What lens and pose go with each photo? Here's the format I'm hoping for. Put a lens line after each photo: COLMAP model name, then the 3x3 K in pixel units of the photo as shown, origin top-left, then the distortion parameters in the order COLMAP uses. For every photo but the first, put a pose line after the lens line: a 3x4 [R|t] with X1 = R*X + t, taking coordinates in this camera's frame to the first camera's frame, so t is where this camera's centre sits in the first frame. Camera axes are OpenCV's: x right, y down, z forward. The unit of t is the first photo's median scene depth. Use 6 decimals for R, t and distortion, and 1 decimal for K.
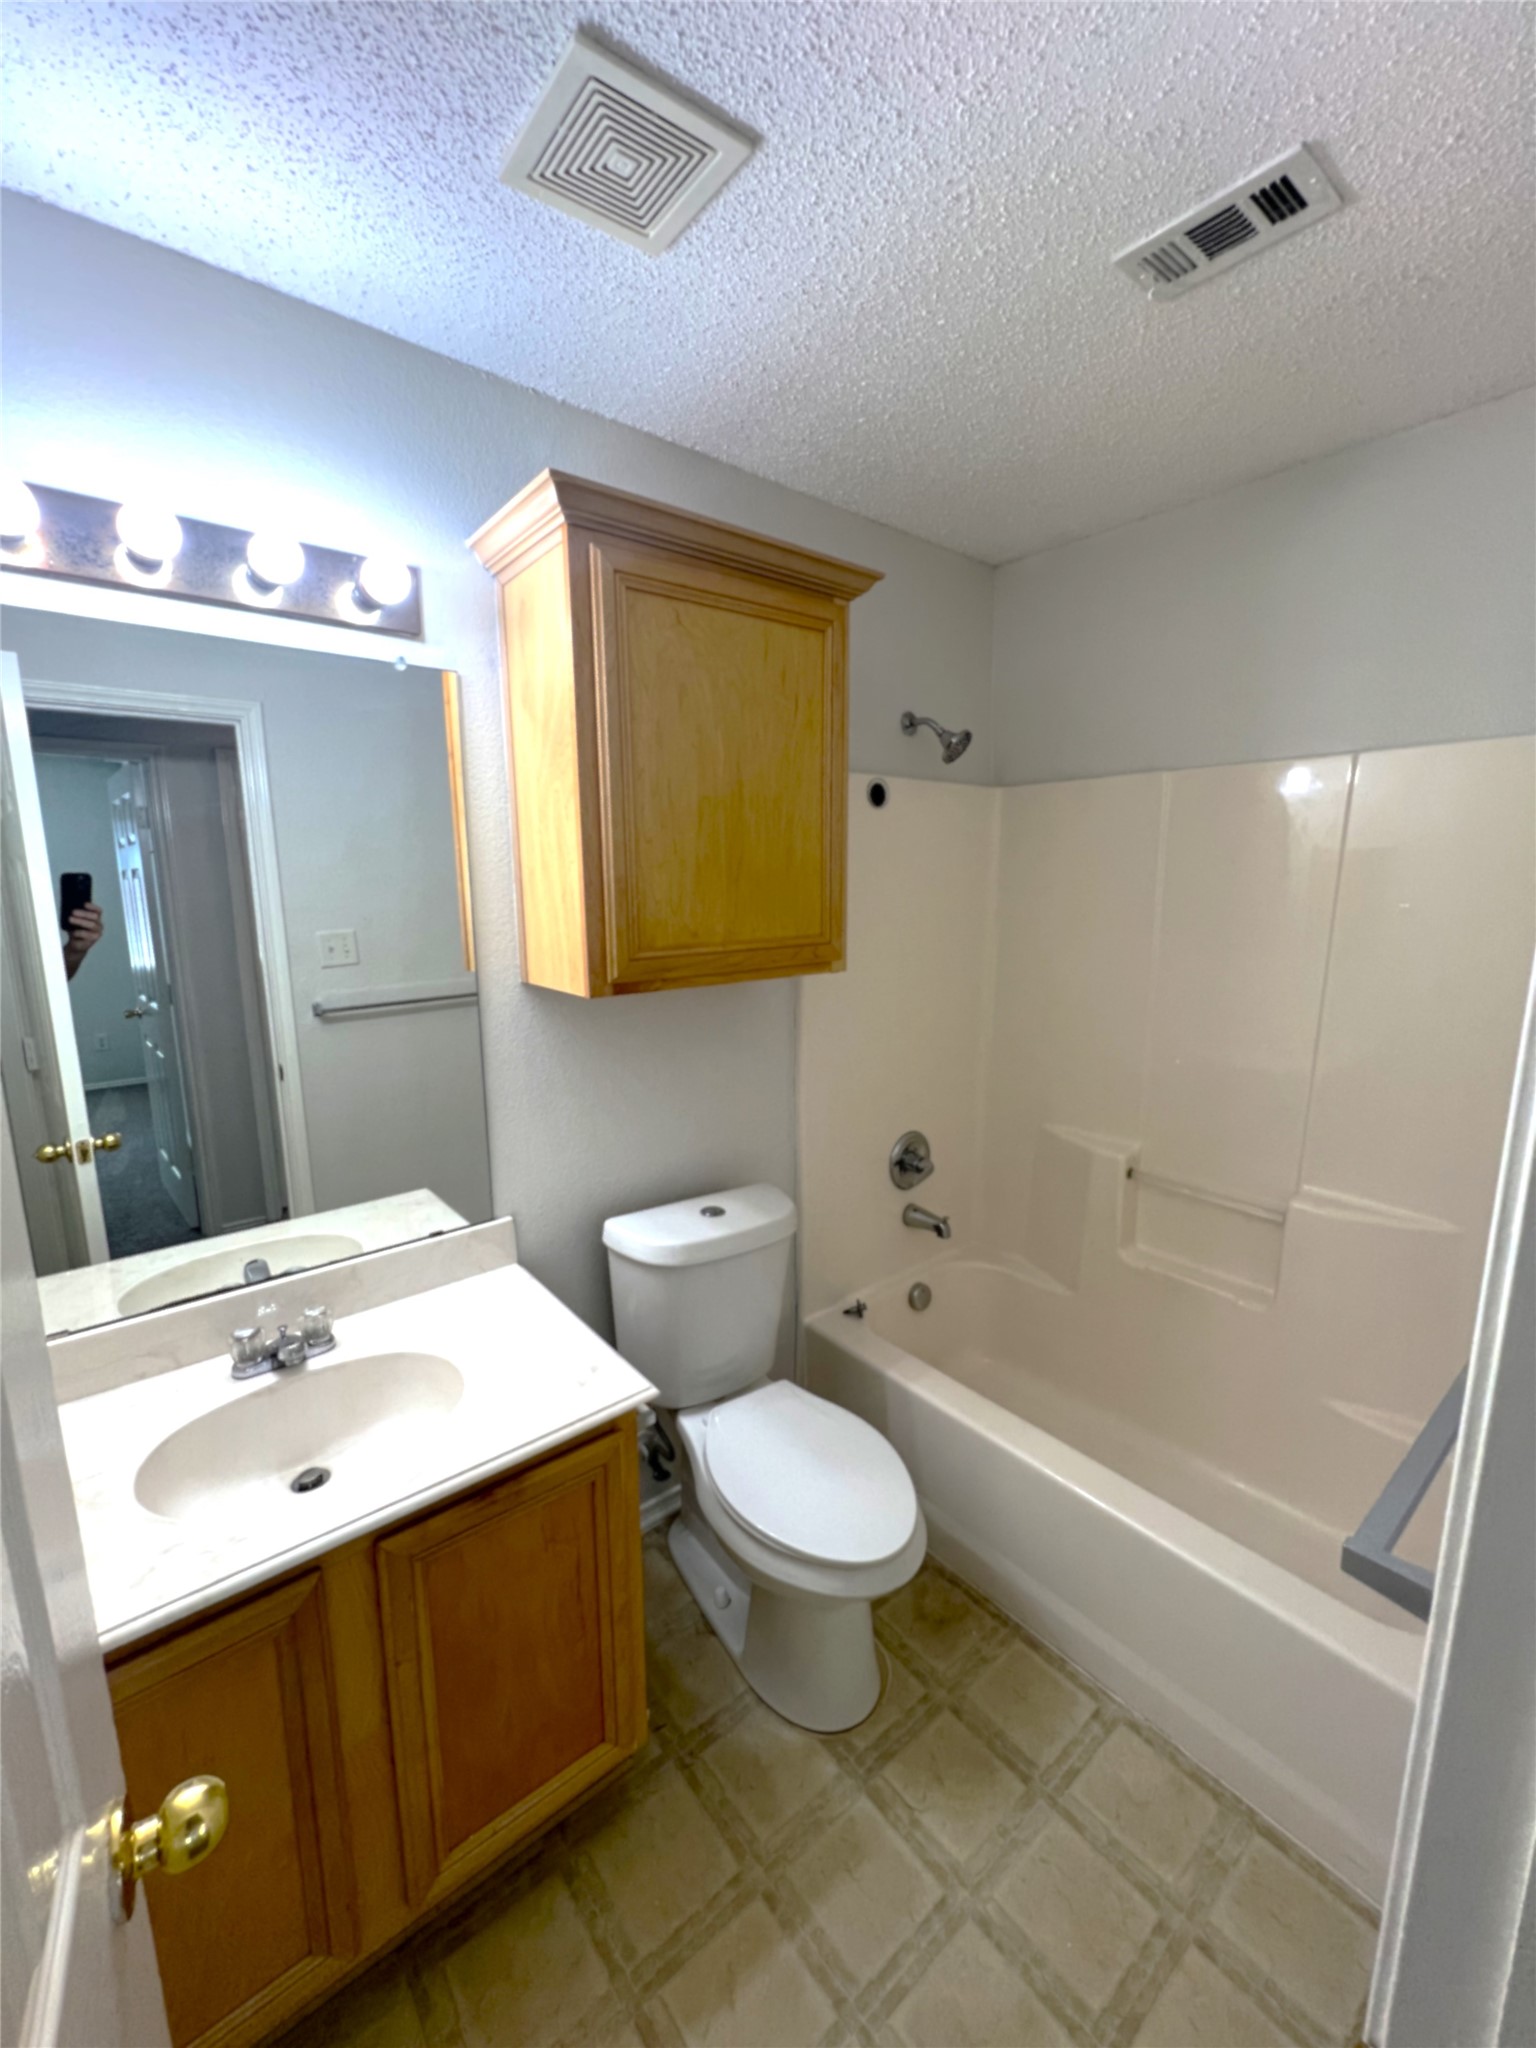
lens RADIAL K [[835.0, 0, 767.9], [0, 835.0, 1028.9], [0, 0, 1]] dist [0.003167, -0.000500]
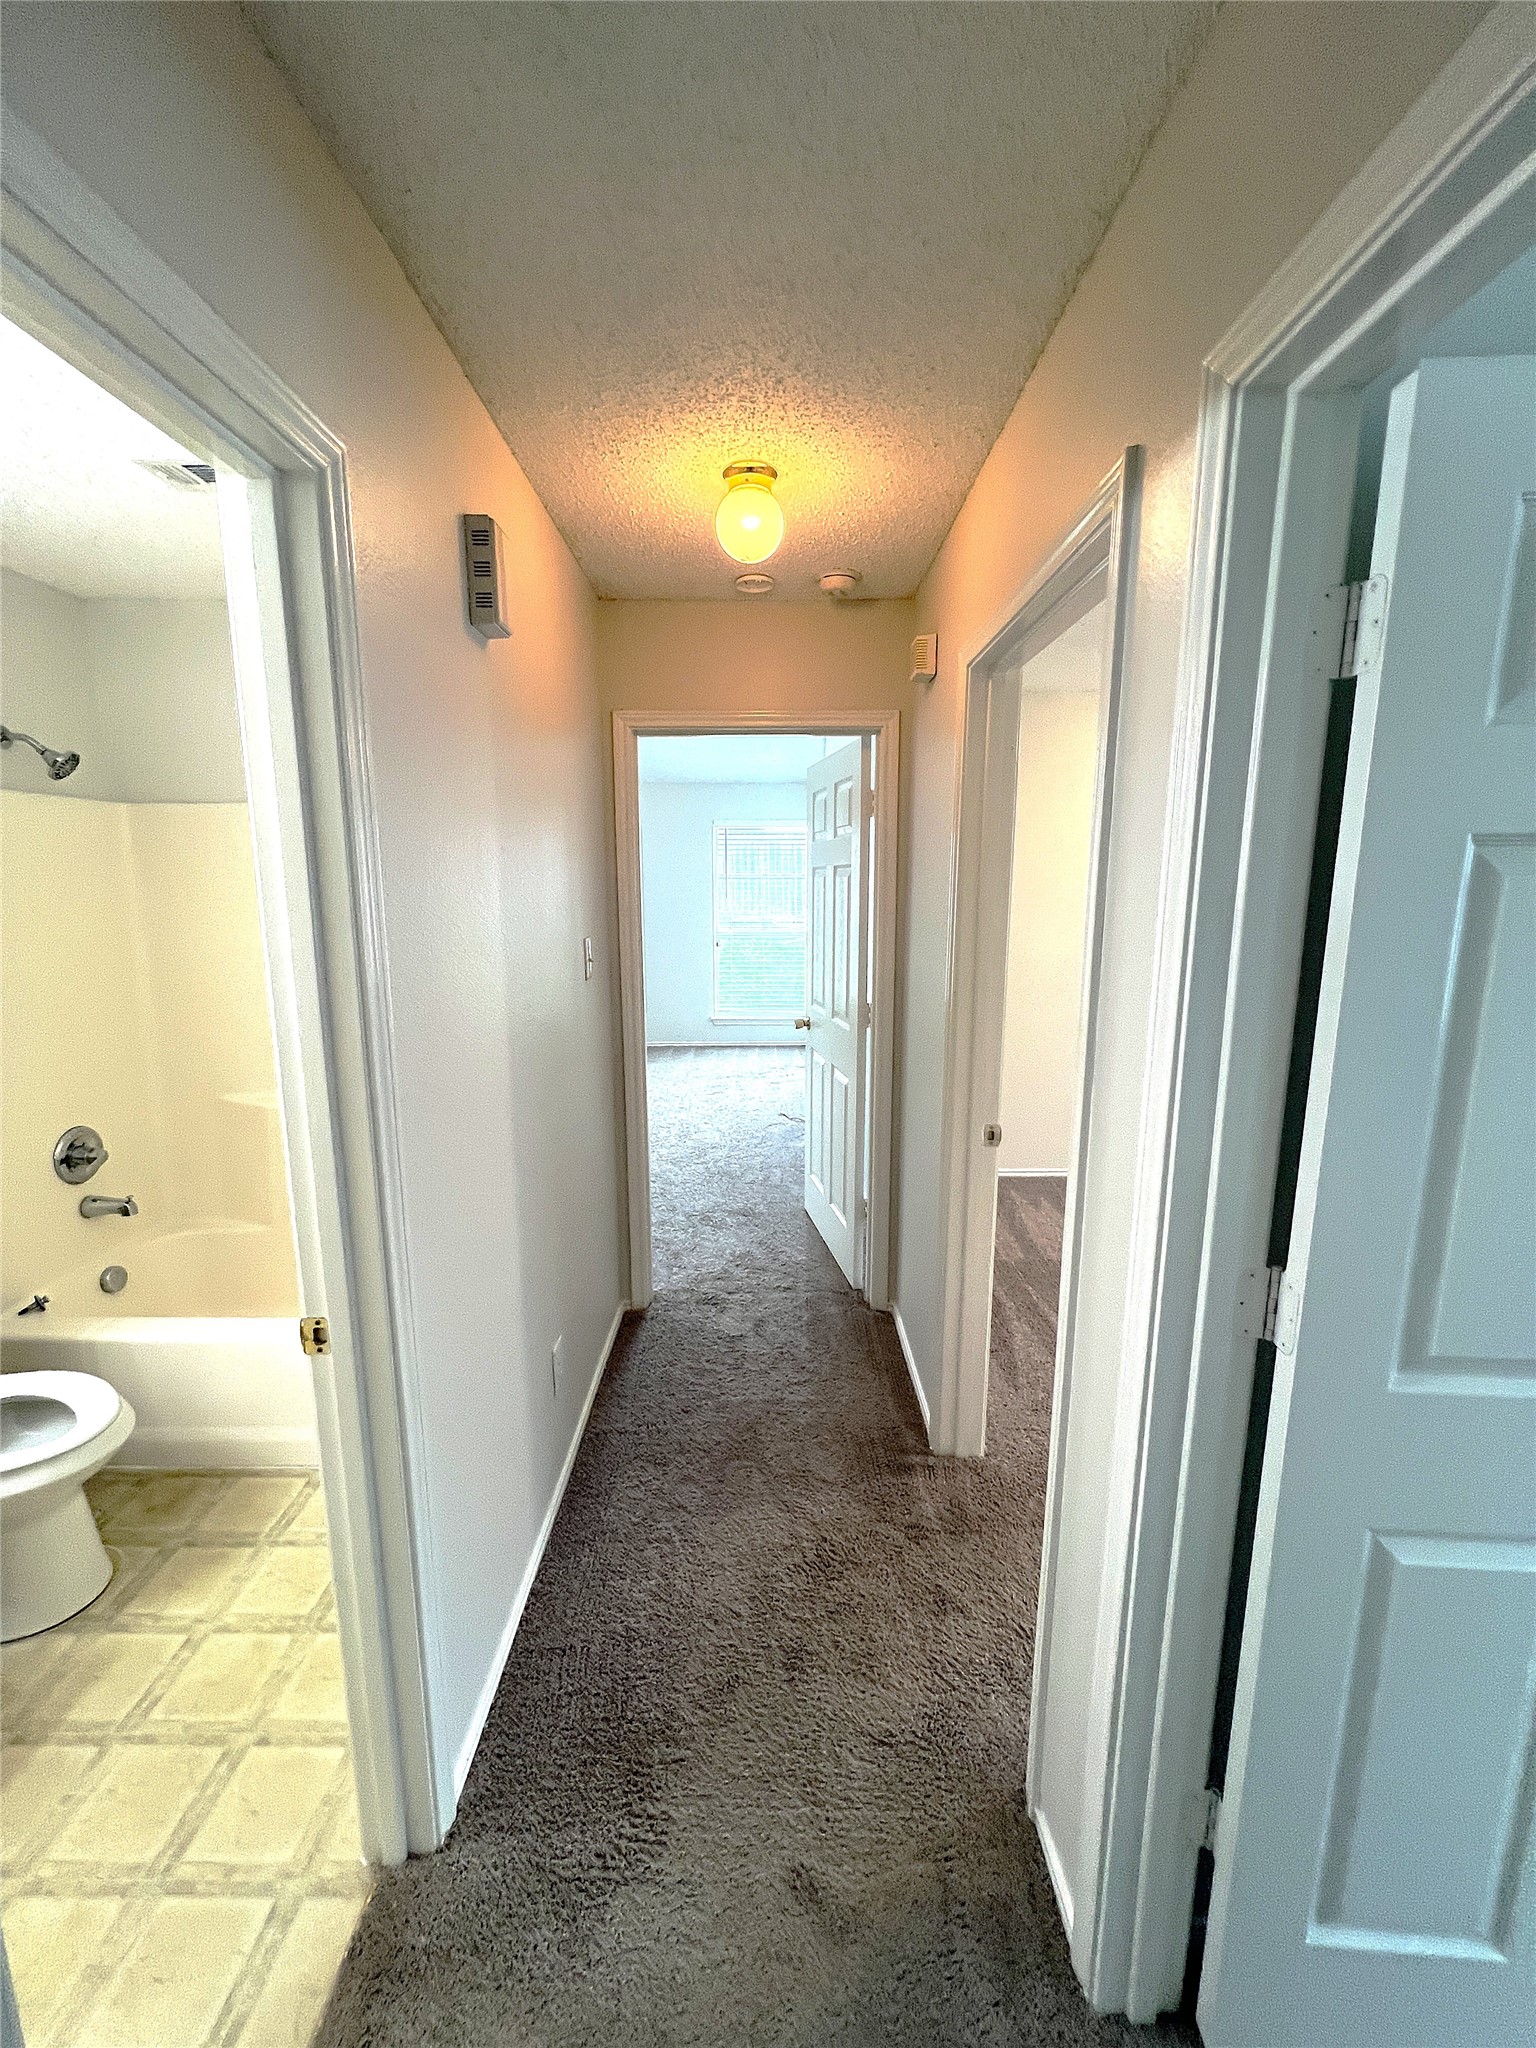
lens RADIAL K [[835.0, 0, 787.6], [0, 835.0, 1016.9], [0, 0, 1]] dist [0.003167, -0.000500]
pose [[0.638142, -0.130434, 0.758790, -0.038728], [0.139597, 0.988812, 0.052573, 0.054321], [-0.757157, 0.072376, 0.649211, -0.387654]]
